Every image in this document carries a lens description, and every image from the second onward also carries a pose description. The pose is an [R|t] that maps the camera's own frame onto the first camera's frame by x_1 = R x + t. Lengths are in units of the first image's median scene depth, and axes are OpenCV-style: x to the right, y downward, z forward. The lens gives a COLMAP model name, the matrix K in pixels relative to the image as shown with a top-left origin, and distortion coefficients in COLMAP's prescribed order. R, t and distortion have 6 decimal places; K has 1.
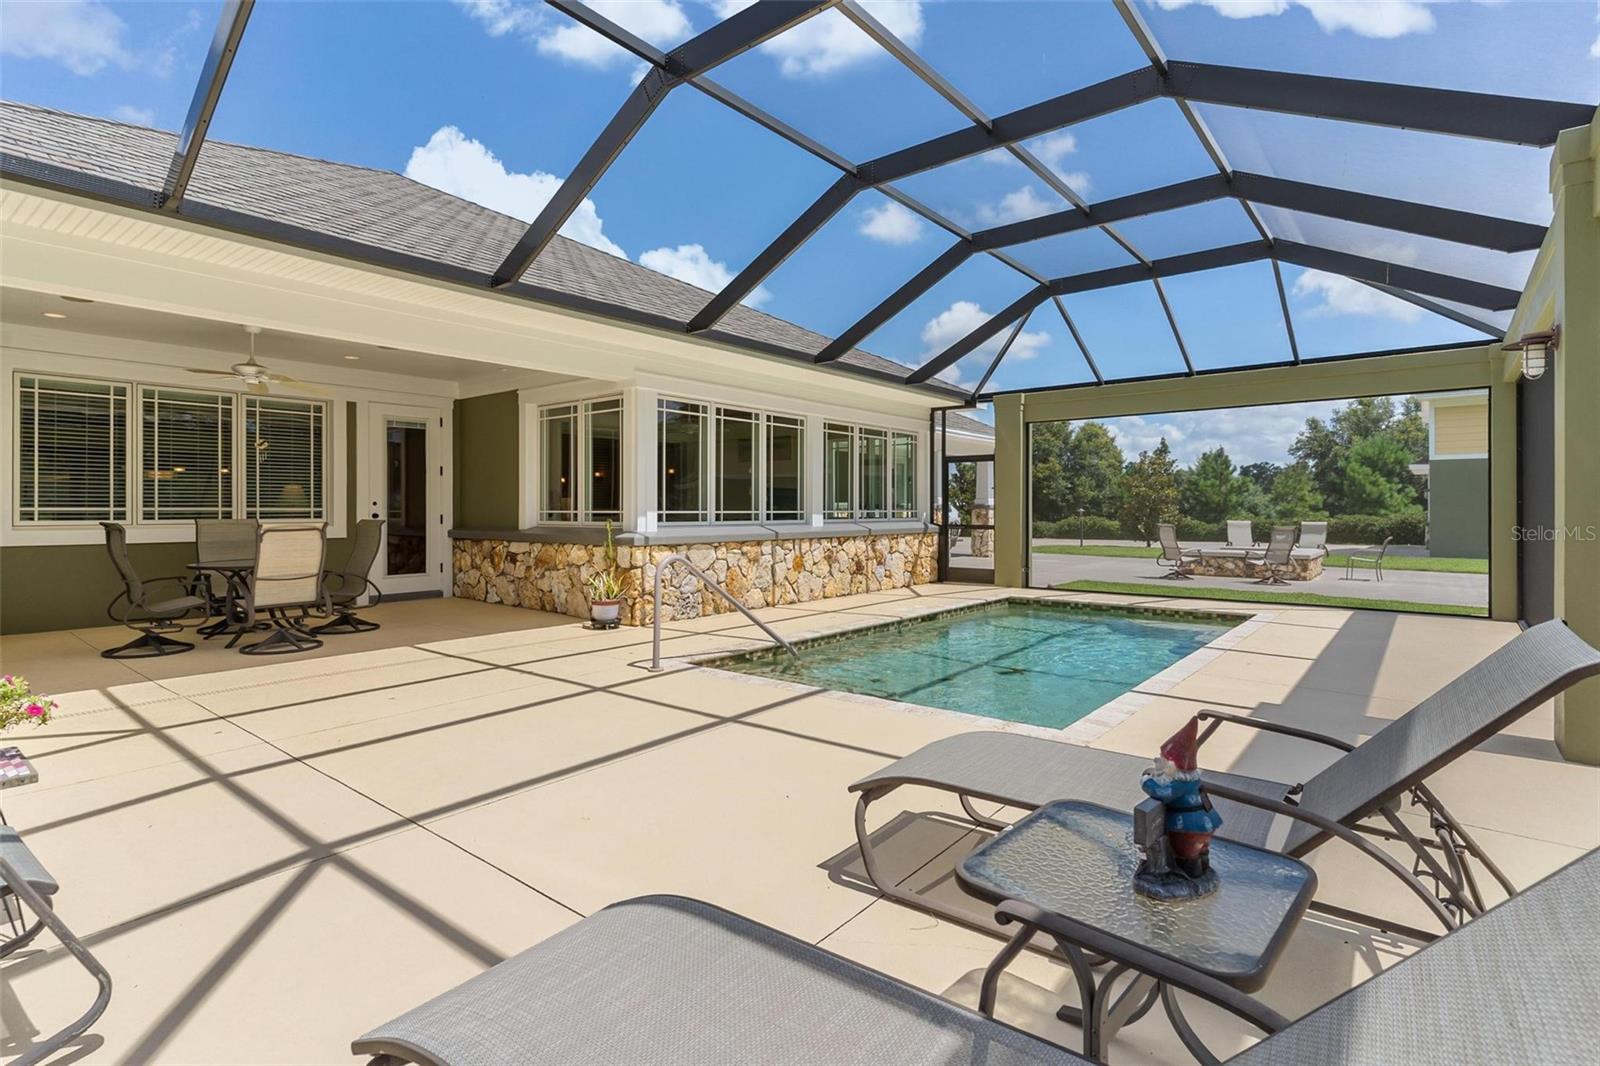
lens RADIAL K [[788.2, 0, 804.4], [0, 788.2, 528.2], [0, 0, 1]] dist [0.000401, 0.001746]
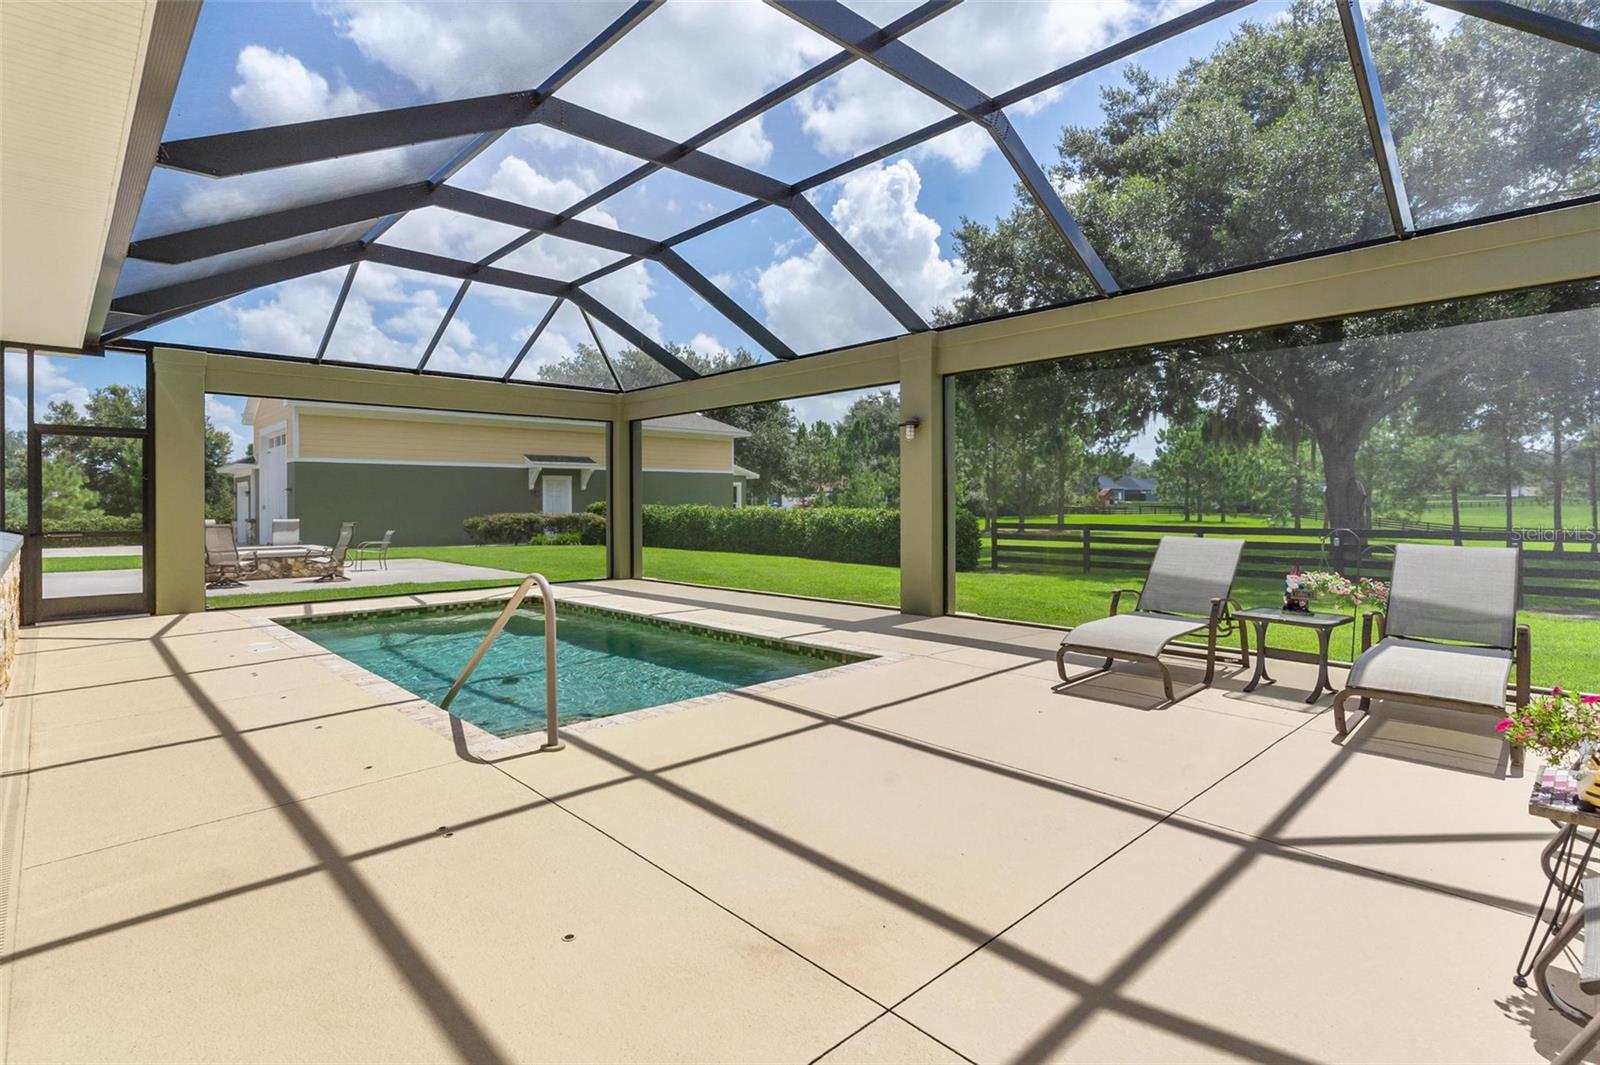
lens RADIAL K [[788.2, 0, 798.8], [0, 788.2, 516.9], [0, 0, 1]] dist [0.000401, 0.001746]
pose [[0.118937, -0.016622, 0.992763, -0.492448], [0.029249, 0.999485, 0.013231, -0.009353], [-0.992471, 0.027464, 0.119361, 0.430181]]
